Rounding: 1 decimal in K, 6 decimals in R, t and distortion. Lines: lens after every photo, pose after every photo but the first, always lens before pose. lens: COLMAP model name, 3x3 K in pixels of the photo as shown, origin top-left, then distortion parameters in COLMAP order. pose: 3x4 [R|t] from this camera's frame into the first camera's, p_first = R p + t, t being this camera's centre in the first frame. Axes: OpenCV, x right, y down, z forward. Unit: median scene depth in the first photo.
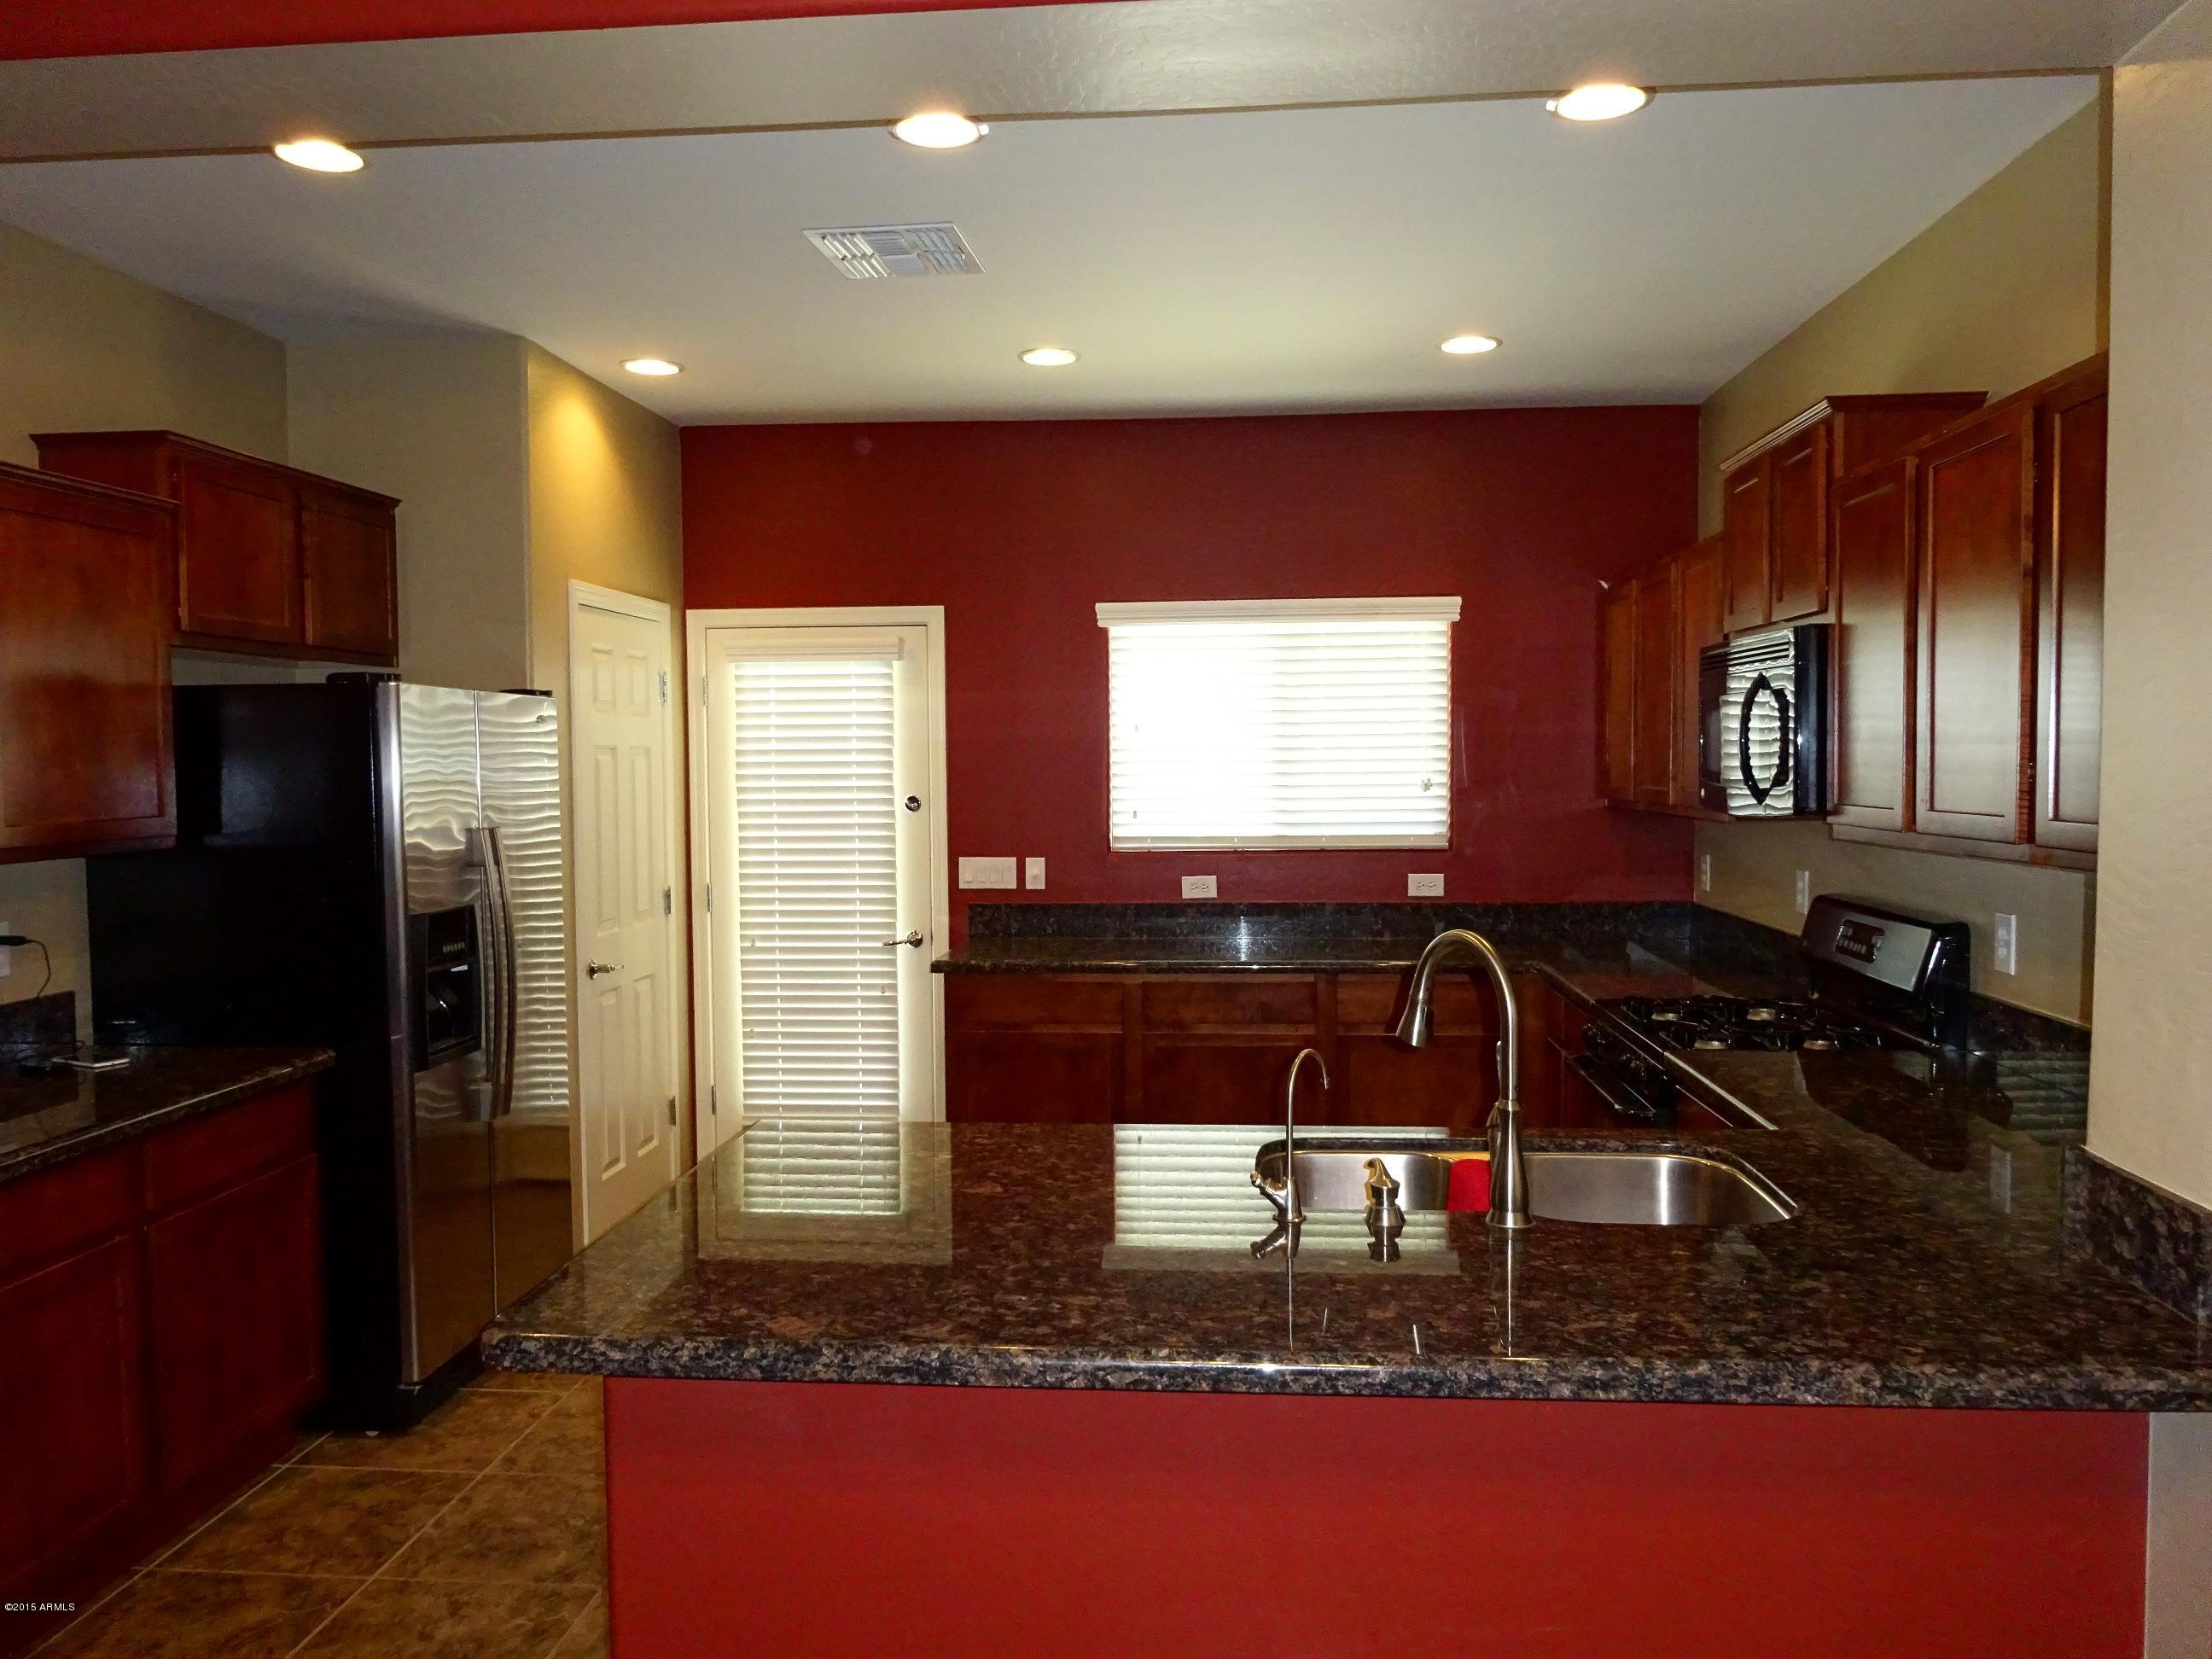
lens RADIAL K [[1618.9, 0, 1106.4], [0, 1618.9, 829.6], [0, 0, 1]] dist [-0.012913, -0.001449]
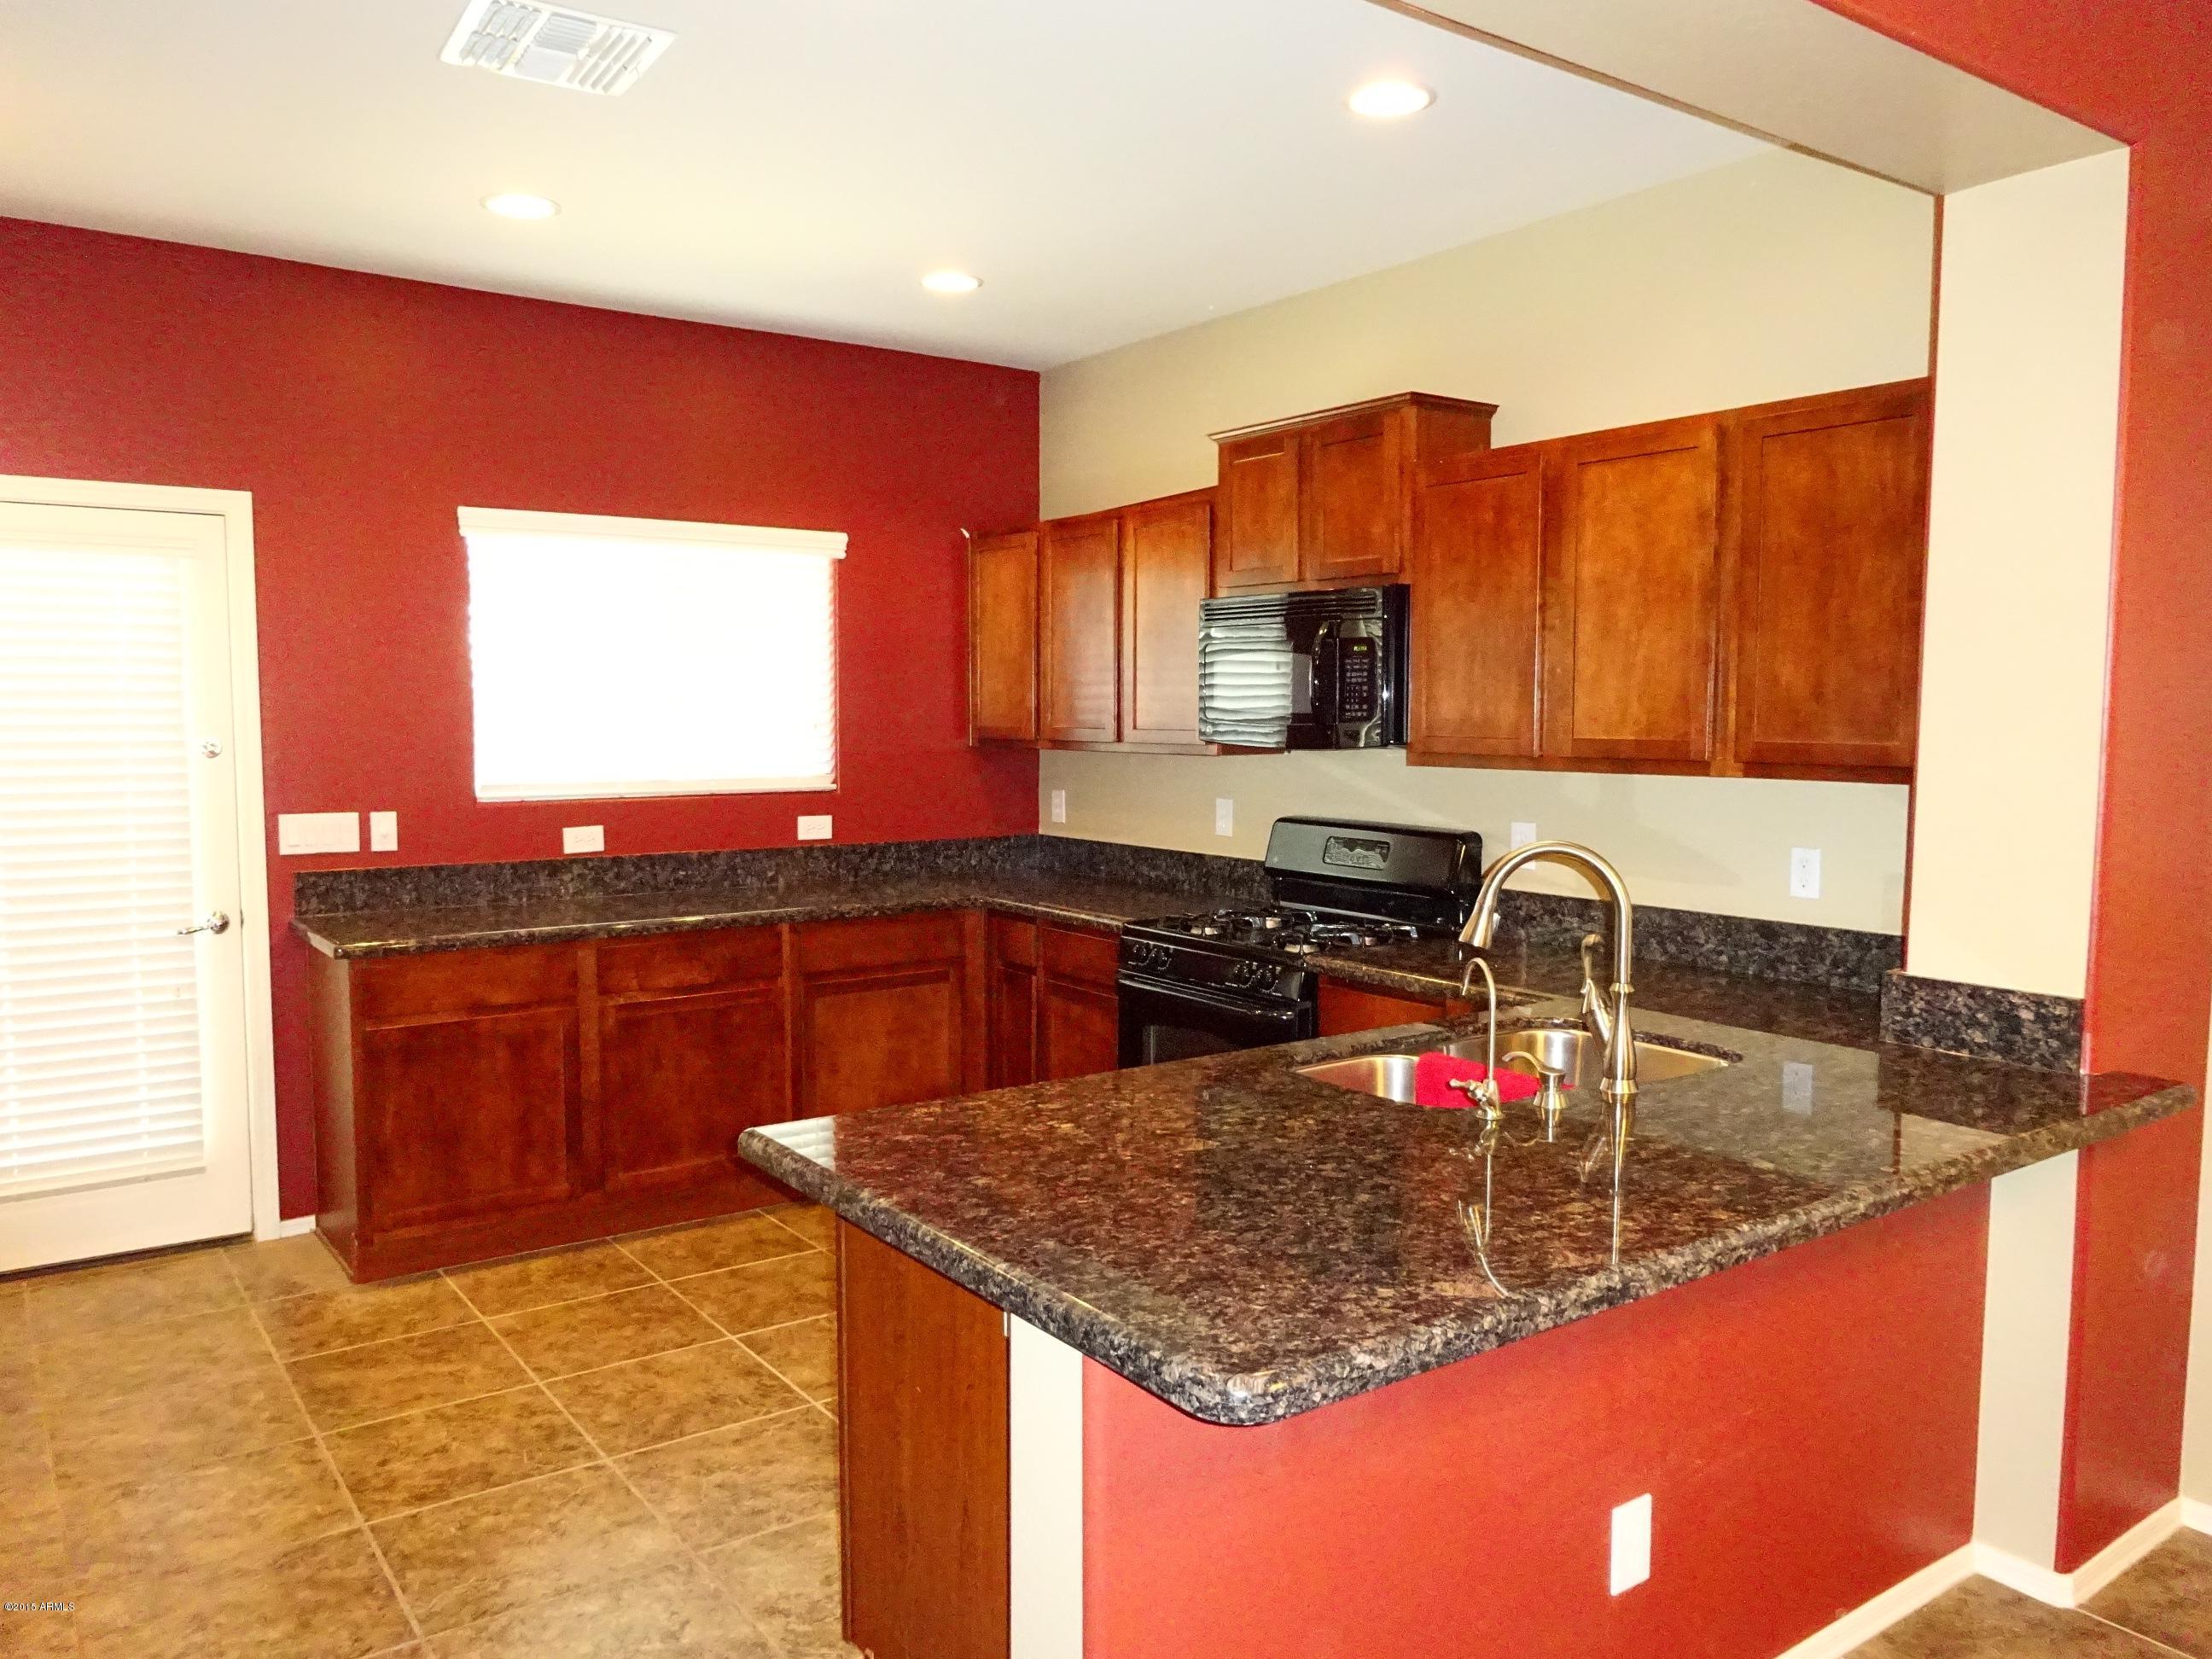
lens RADIAL K [[1618.9, 0, 1107.7], [0, 1618.9, 824.3], [0, 0, 1]] dist [-0.012913, -0.001449]
pose [[0.756912, -0.035498, 0.652552, -0.333526], [0.018382, 0.999285, 0.033038, 0.003495], [-0.653258, -0.013011, 0.757023, 0.157354]]
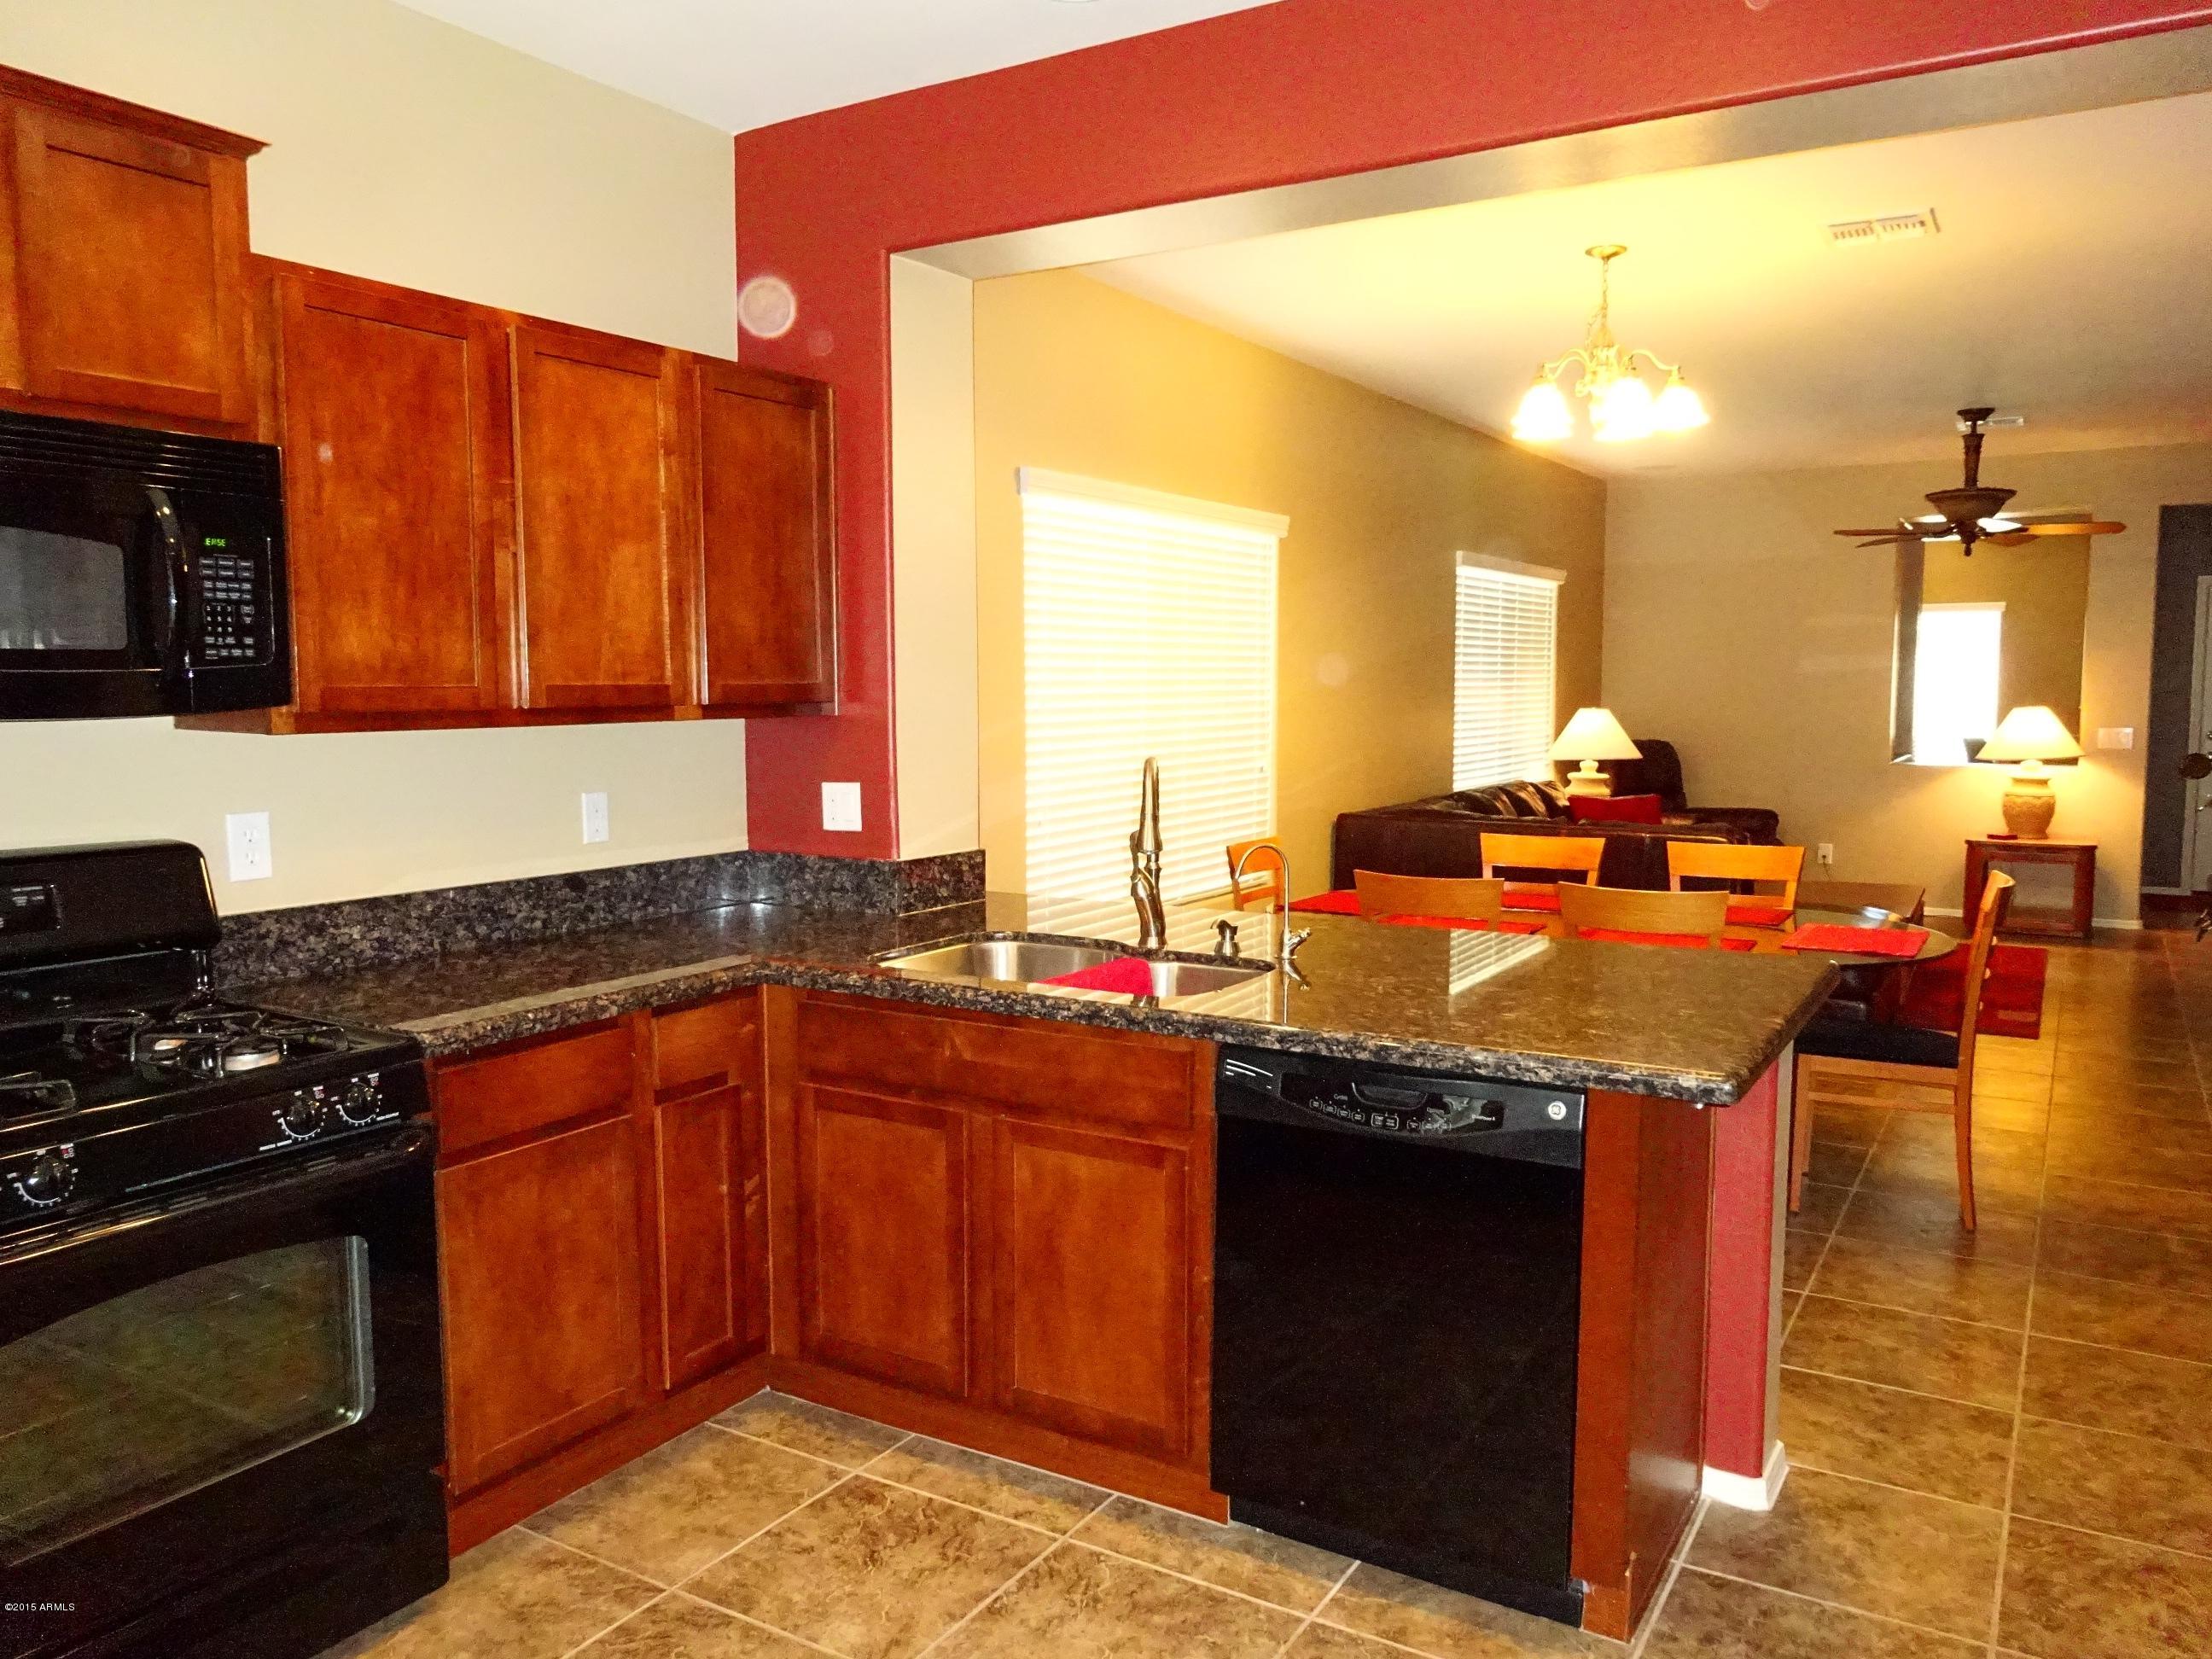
lens RADIAL K [[1618.9, 0, 1123.3], [0, 1618.9, 818.9], [0, 0, 1]] dist [-0.012913, -0.001449]
pose [[-0.897461, -0.024151, 0.440432, -0.163915], [0.031631, 0.992406, 0.118872, -0.022028], [-0.439958, 0.120615, -0.889882, 1.005855]]
